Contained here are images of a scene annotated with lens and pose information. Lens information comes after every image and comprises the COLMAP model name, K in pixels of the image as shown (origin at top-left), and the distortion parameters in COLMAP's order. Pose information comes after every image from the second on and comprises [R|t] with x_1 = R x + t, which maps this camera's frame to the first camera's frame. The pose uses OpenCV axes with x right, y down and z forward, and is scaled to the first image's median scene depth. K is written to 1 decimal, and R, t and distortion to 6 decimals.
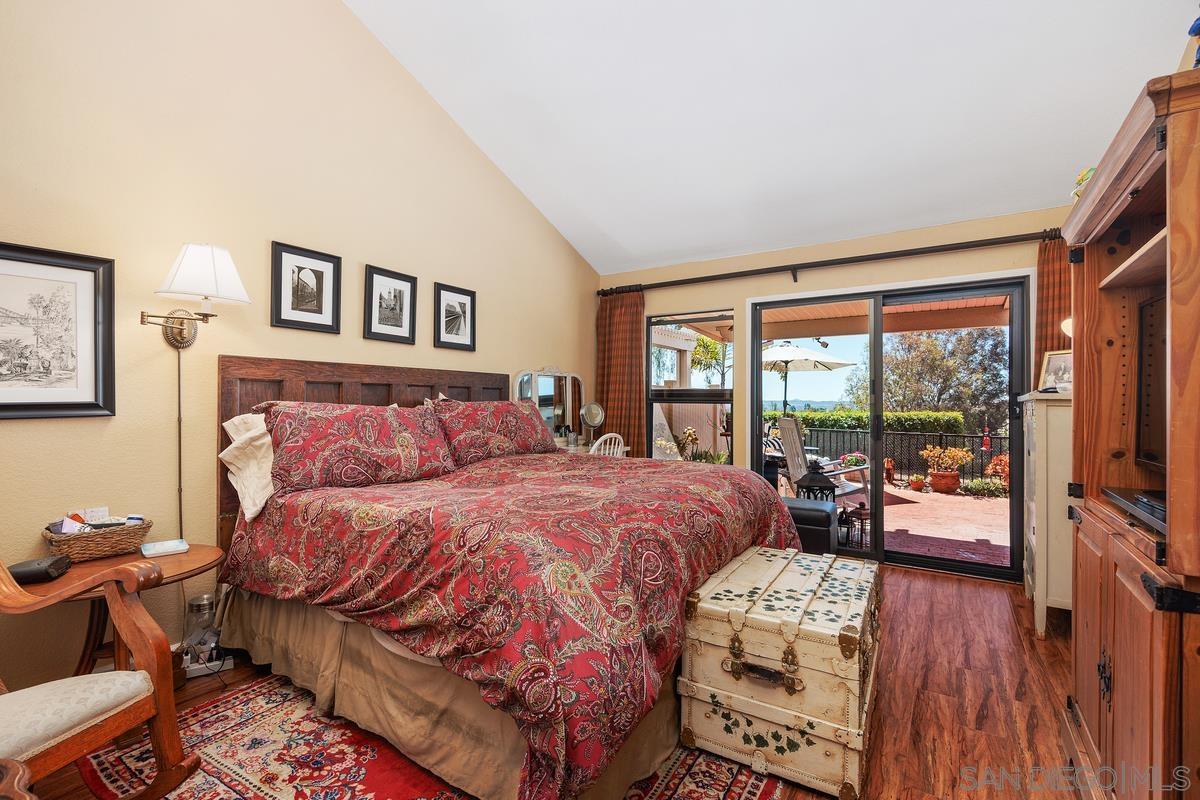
lens RADIAL K [[535.9, 0, 592.6], [0, 535.9, 401.8], [0, 0, 1]] dist [-0.000565, -0.000307]
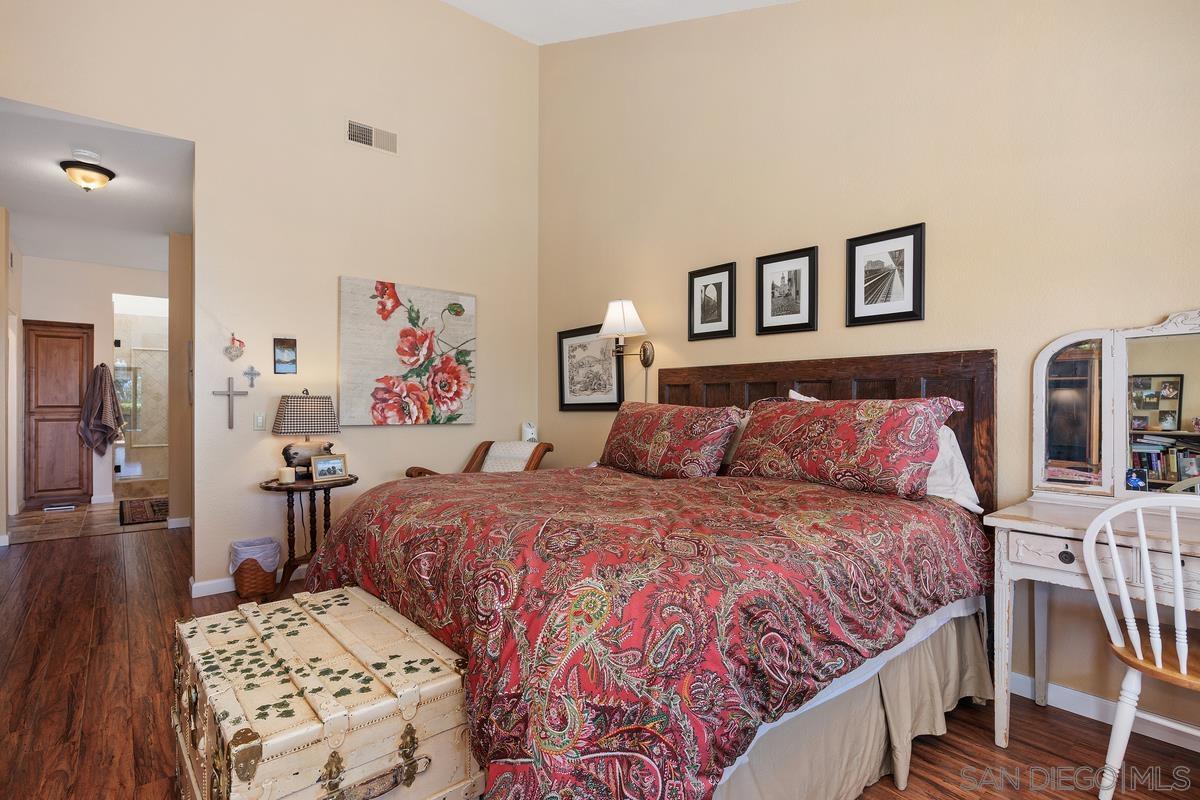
lens RADIAL K [[591.7, 0, 599.1], [0, 591.7, 403.9], [0, 0, 1]] dist [-0.016570, -0.000318]
pose [[-0.292597, -0.007291, -0.956208, 0.839397], [-0.007042, 0.999960, -0.005470, 0.013609], [0.956210, 0.005133, -0.292637, 1.322480]]
